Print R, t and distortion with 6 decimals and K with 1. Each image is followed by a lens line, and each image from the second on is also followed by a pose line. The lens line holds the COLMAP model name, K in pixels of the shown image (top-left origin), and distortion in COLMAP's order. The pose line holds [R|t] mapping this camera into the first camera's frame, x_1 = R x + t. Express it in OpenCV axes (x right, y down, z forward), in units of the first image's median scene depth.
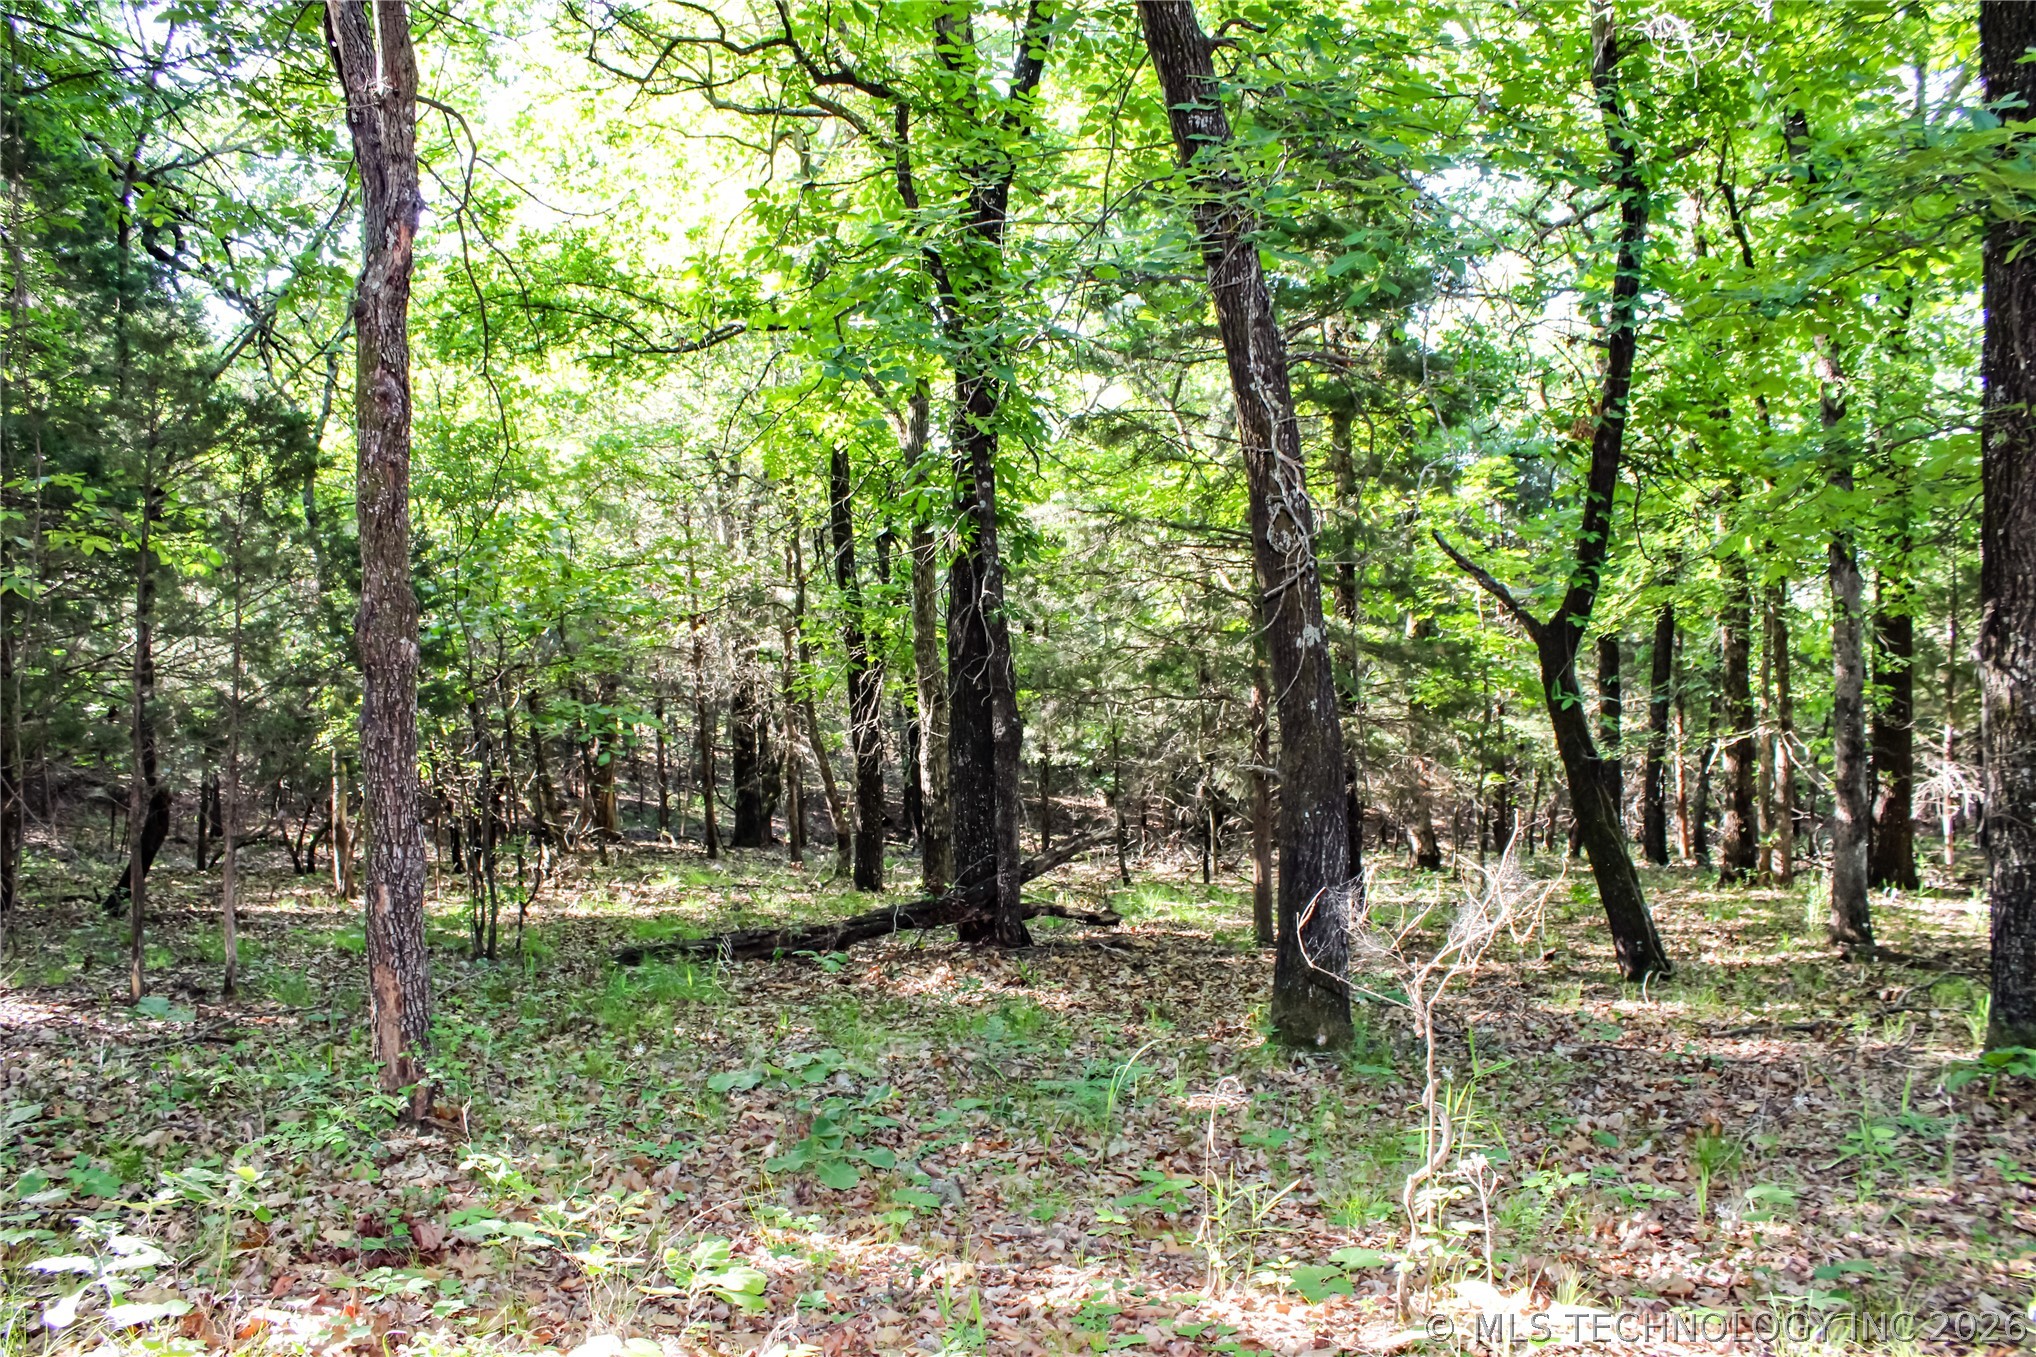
lens RADIAL K [[2140.3, 0, 1019.7], [0, 2140.3, 679.2], [0, 0, 1]] dist [-0.017451, 0.000000]
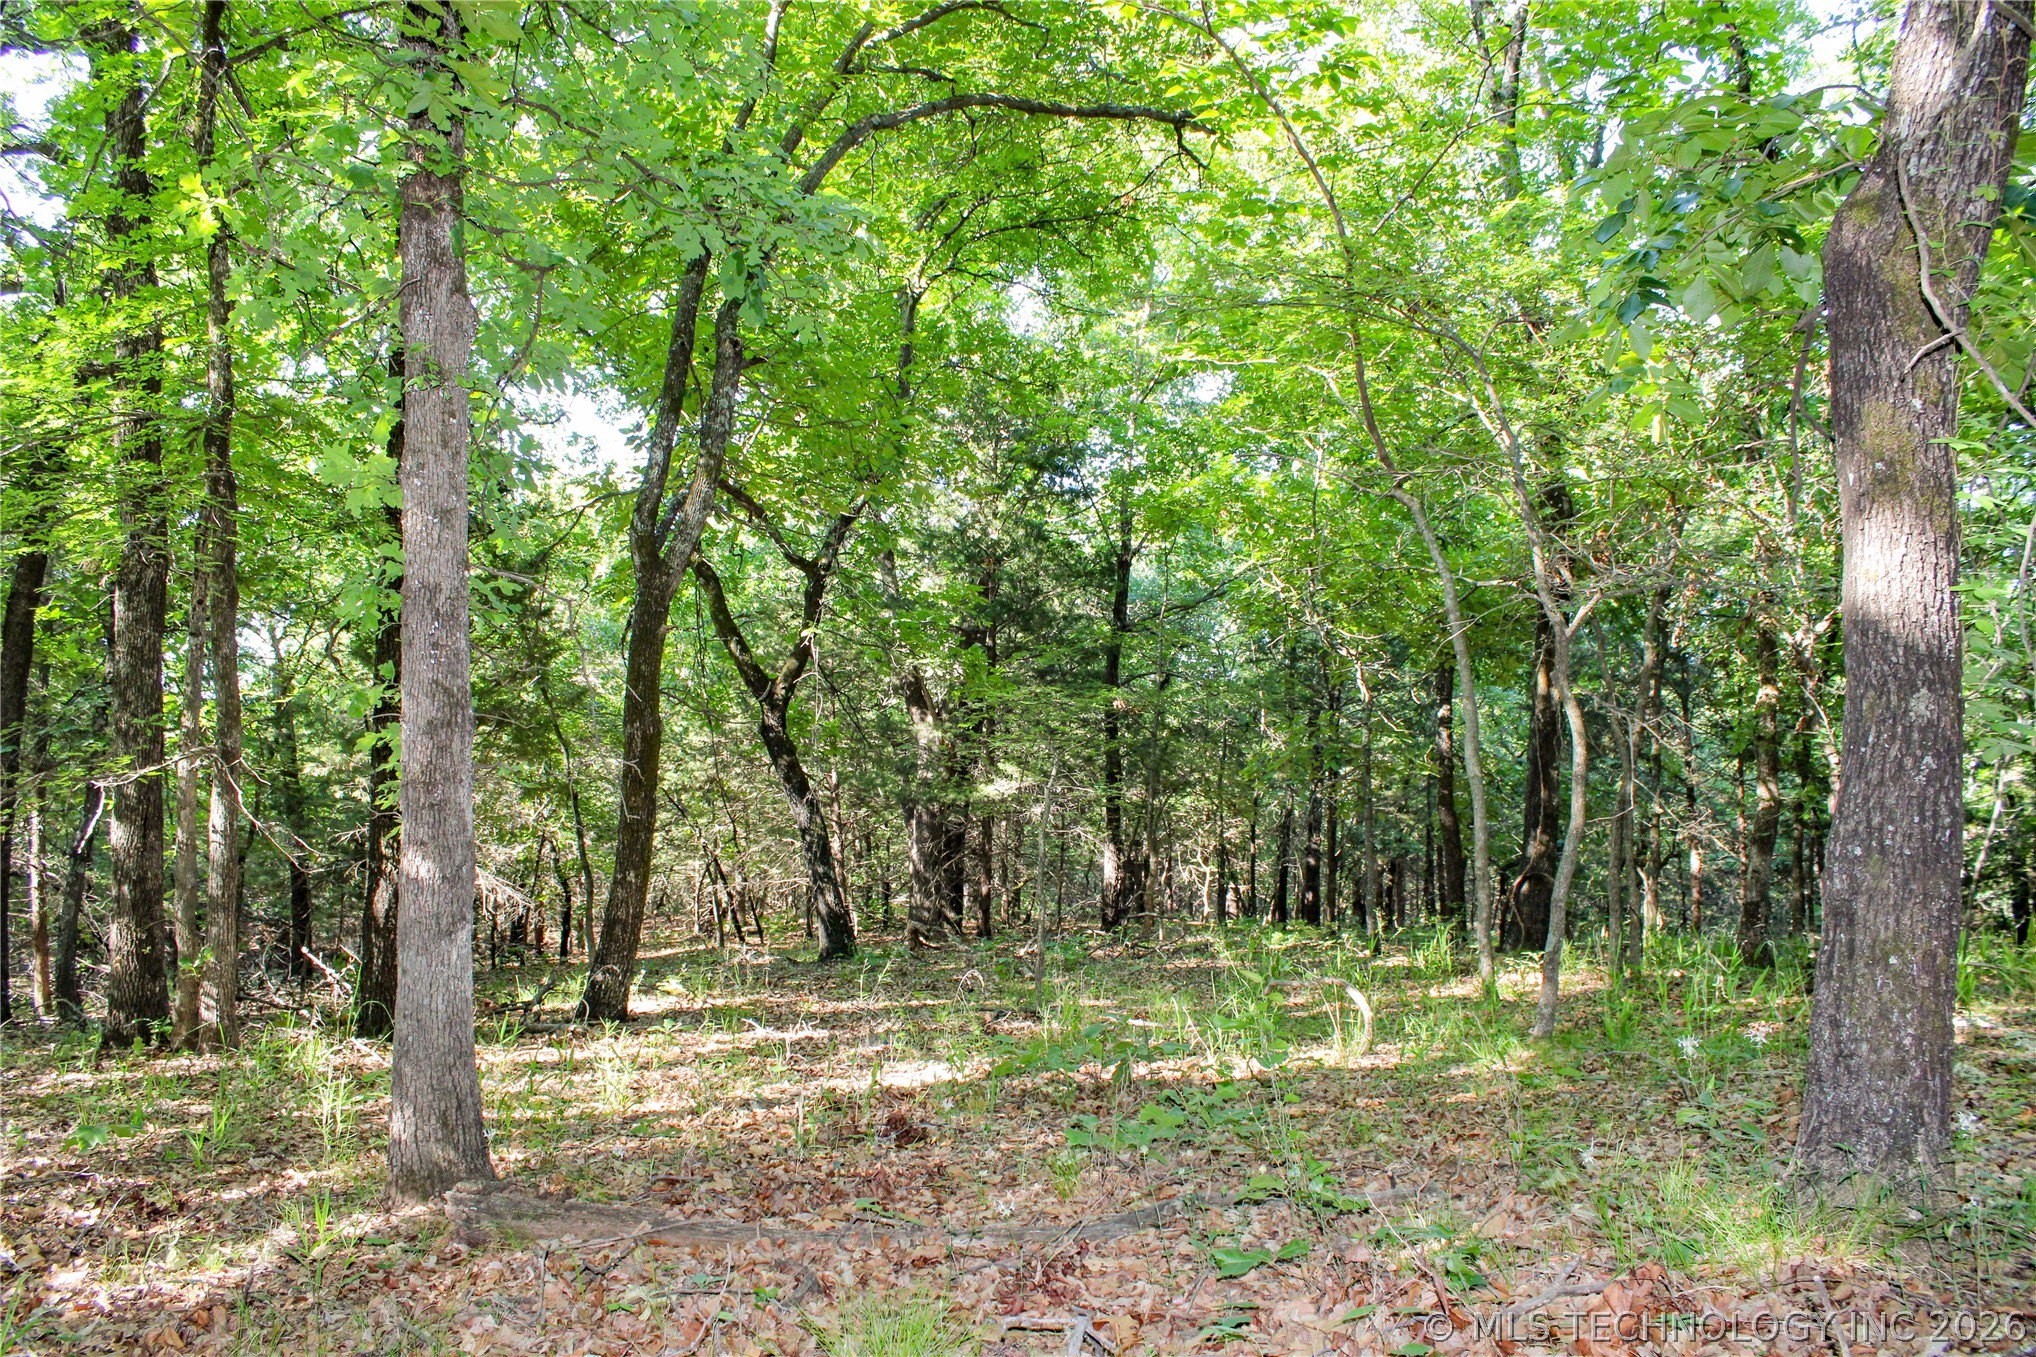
lens RADIAL K [[2140.3, 0, 1019.2], [0, 2140.3, 681.5], [0, 0, 1]] dist [-0.017451, 0.000000]
pose [[0.749039, 0.037766, 0.661449, 0.134718], [0.009605, 0.997650, -0.067839, 0.039224], [-0.662457, 0.057167, 0.746916, 0.417559]]
